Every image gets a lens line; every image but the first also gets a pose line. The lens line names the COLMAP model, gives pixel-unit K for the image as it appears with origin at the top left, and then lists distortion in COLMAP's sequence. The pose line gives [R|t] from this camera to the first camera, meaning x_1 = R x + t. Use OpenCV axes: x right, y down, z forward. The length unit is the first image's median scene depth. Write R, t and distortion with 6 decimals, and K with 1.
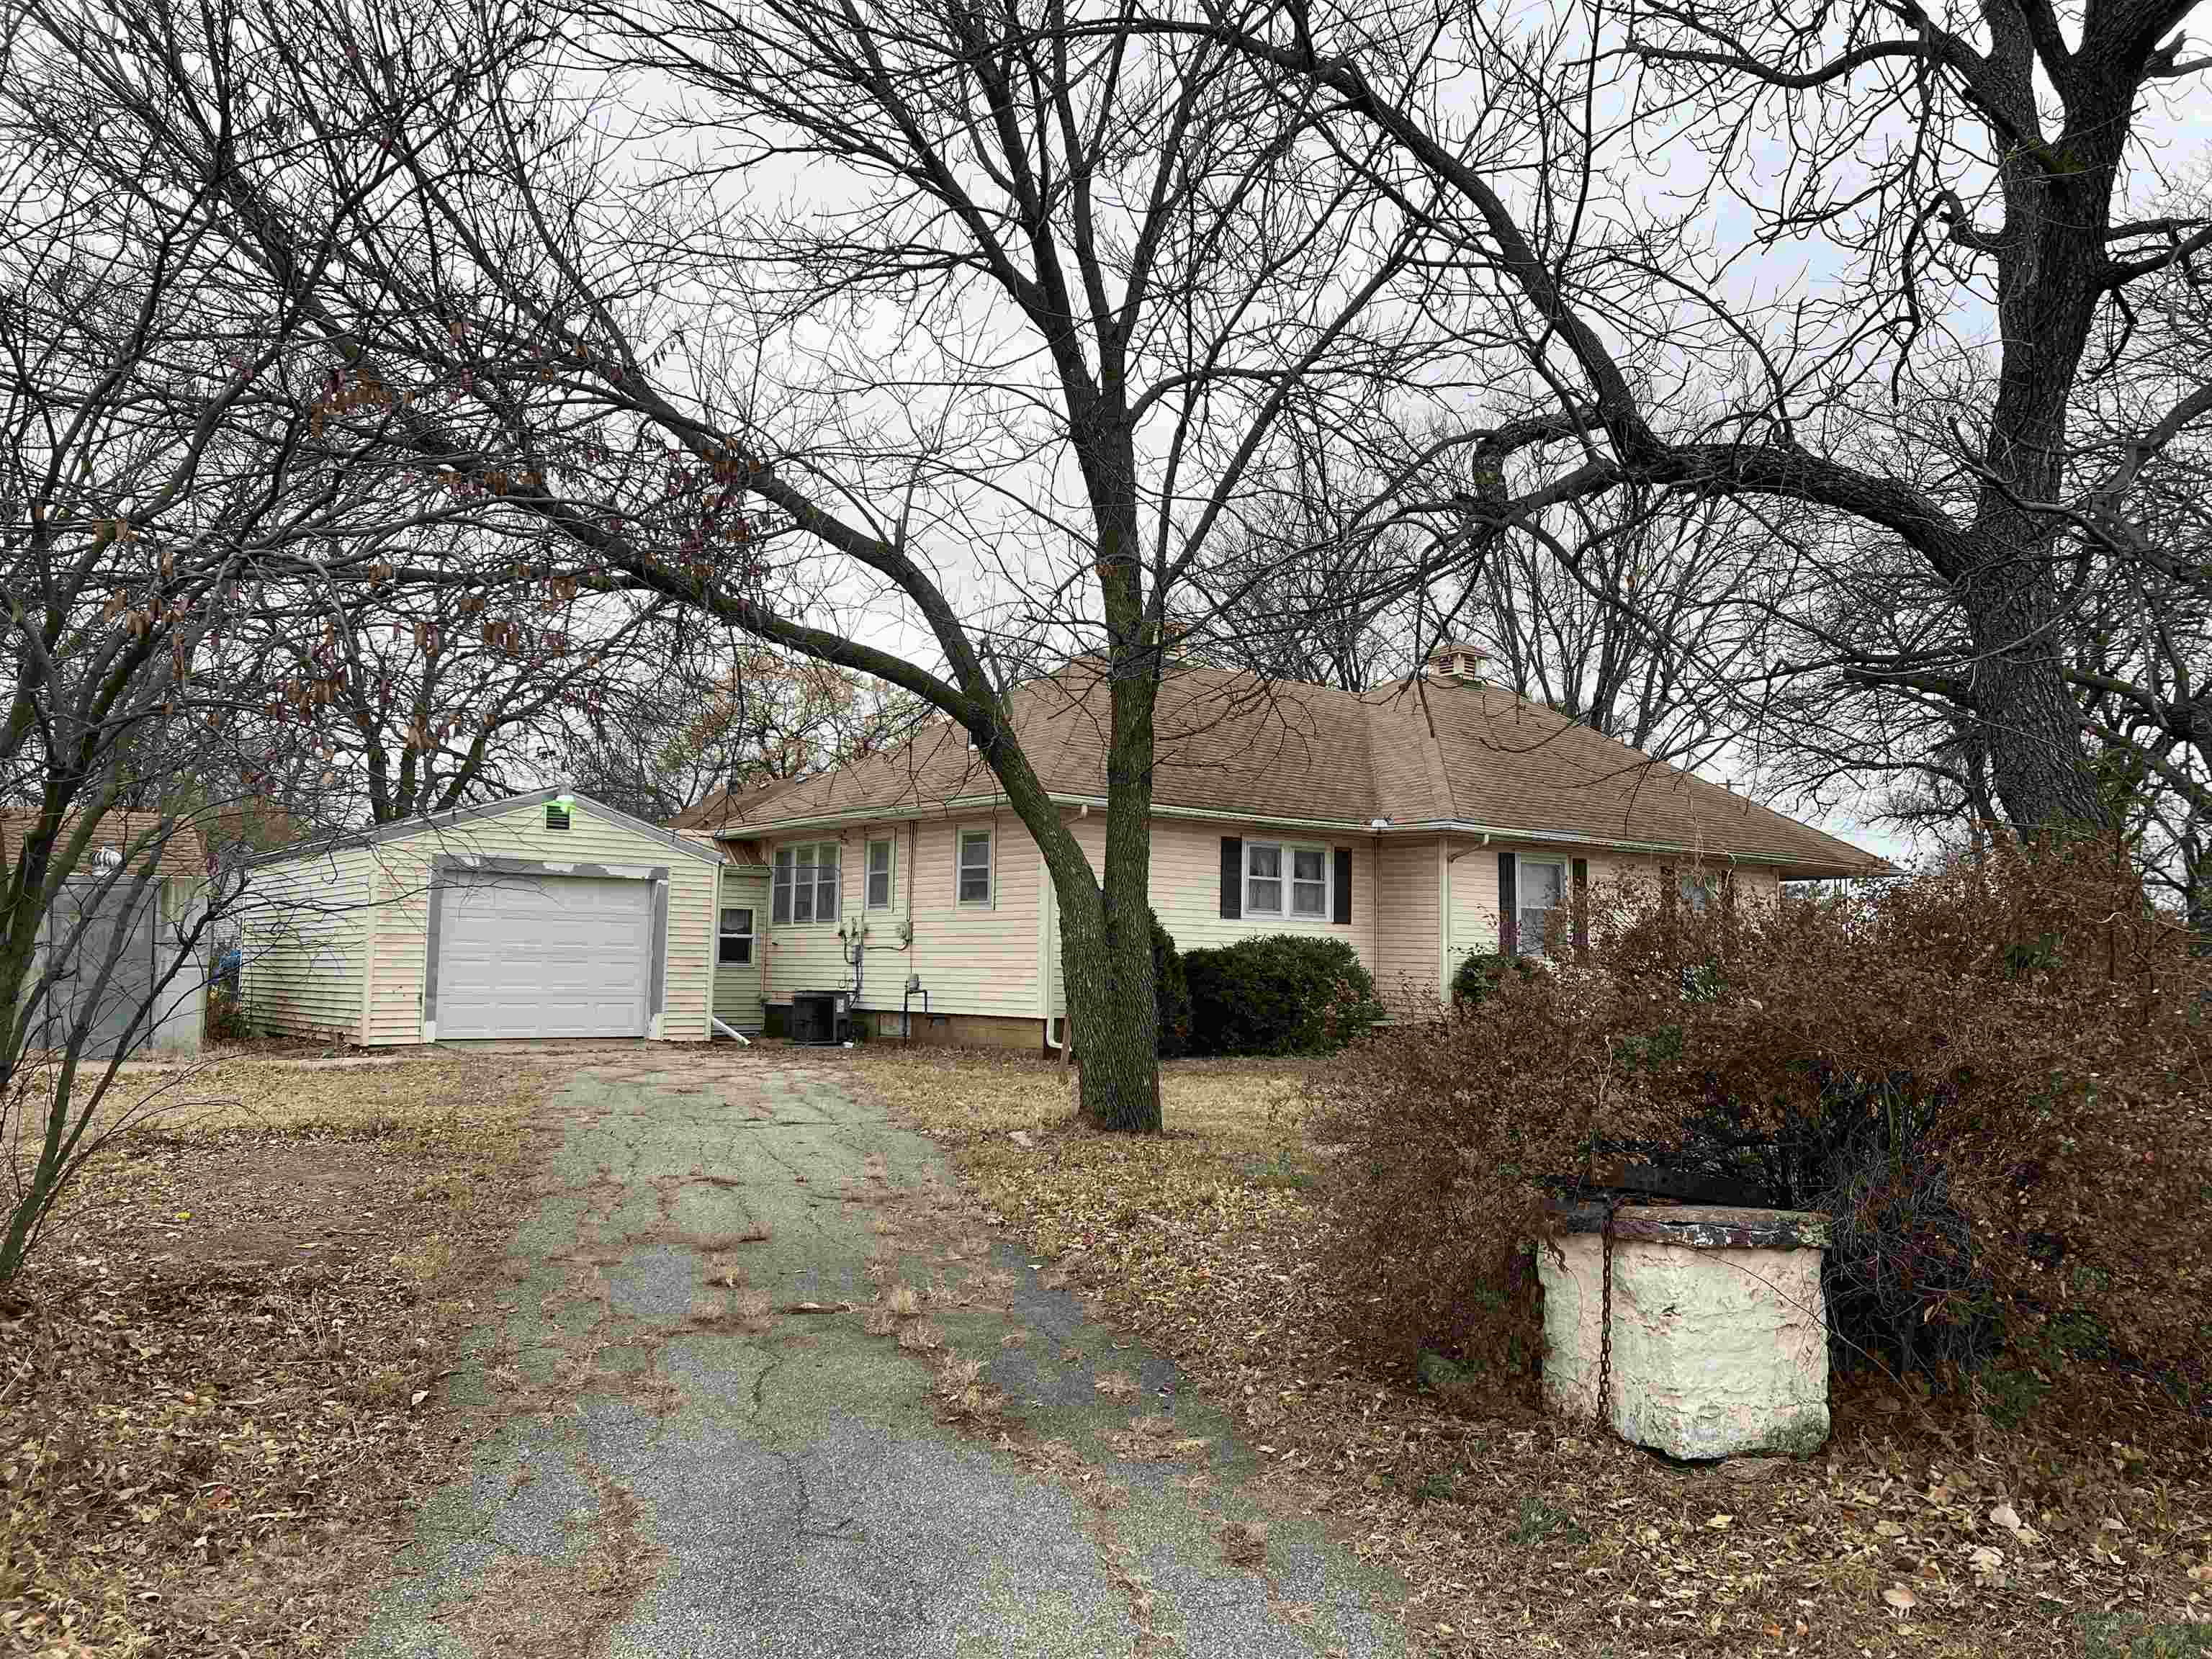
lens RADIAL K [[1653.2, 0, 1107.7], [0, 1653.2, 835.2], [0, 0, 1]] dist [0.079432, -0.097891]
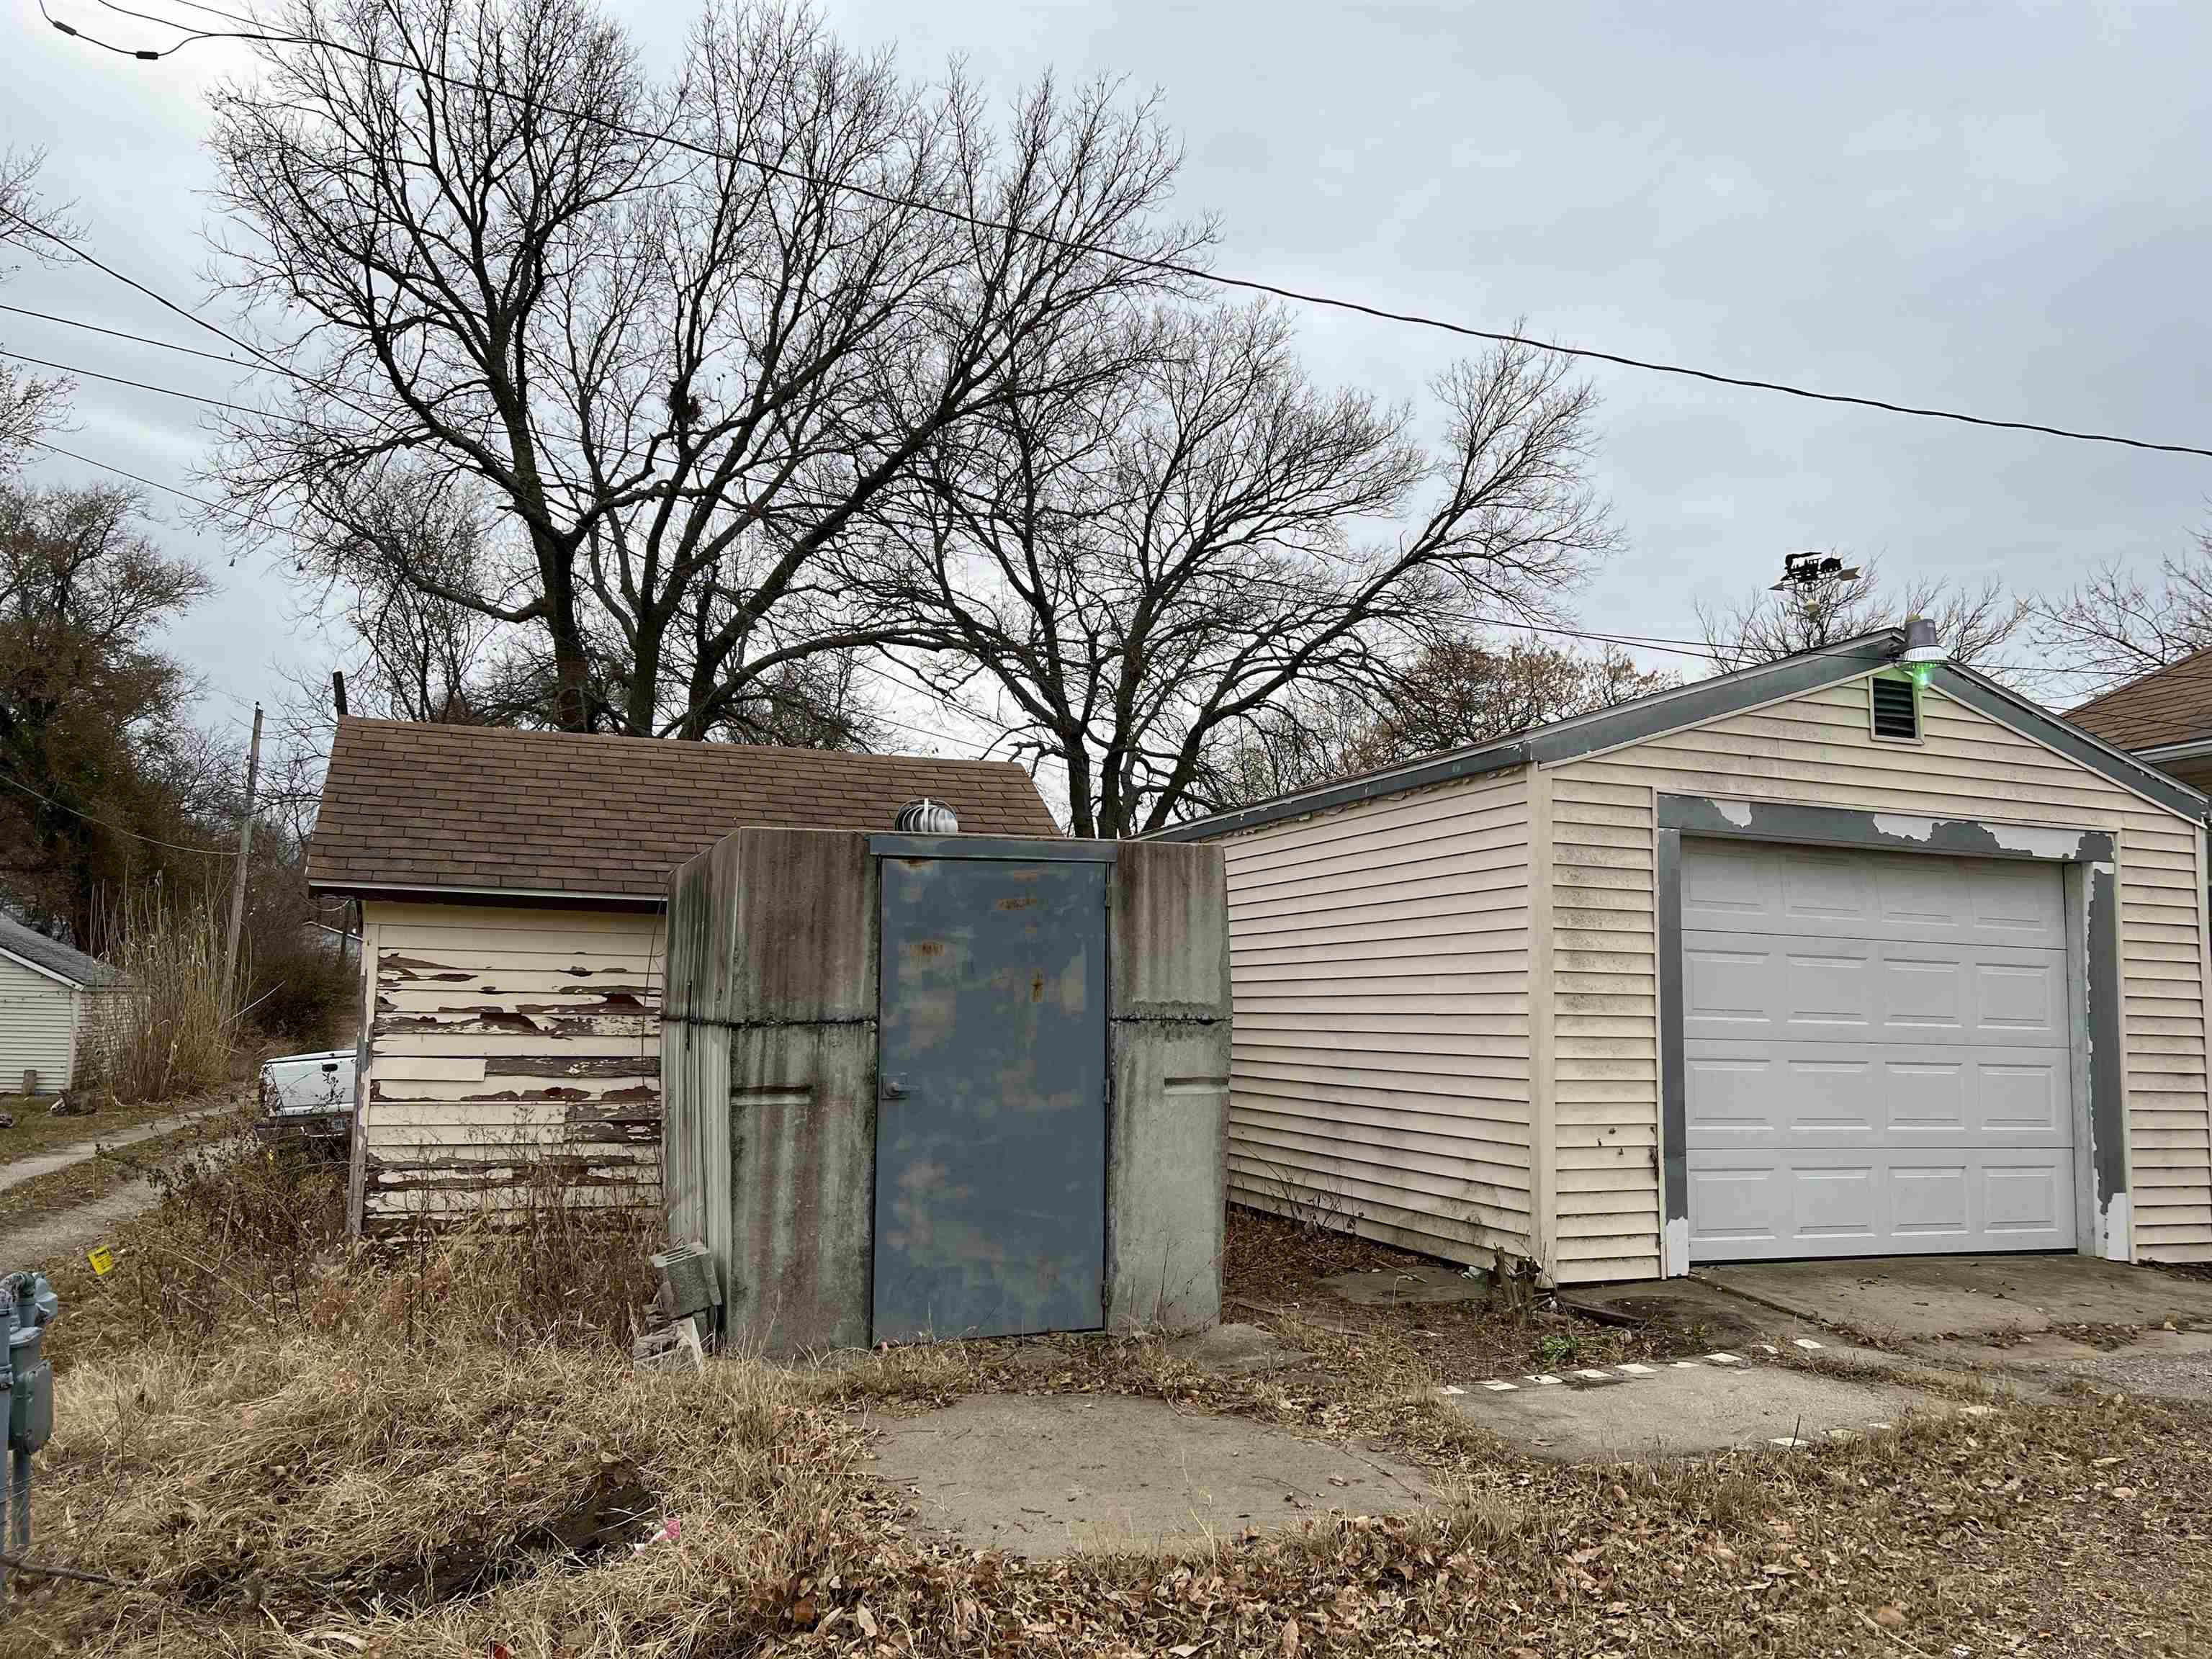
lens RADIAL K [[1653.2, 0, 1108.1], [0, 1653.2, 830.7], [0, 0, 1]] dist [0.079432, -0.097891]
pose [[0.950694, -0.030933, -0.308584, -0.387978], [0.019877, 0.999045, -0.038909, 0.031435], [0.309493, 0.030857, 0.950401, 0.555890]]
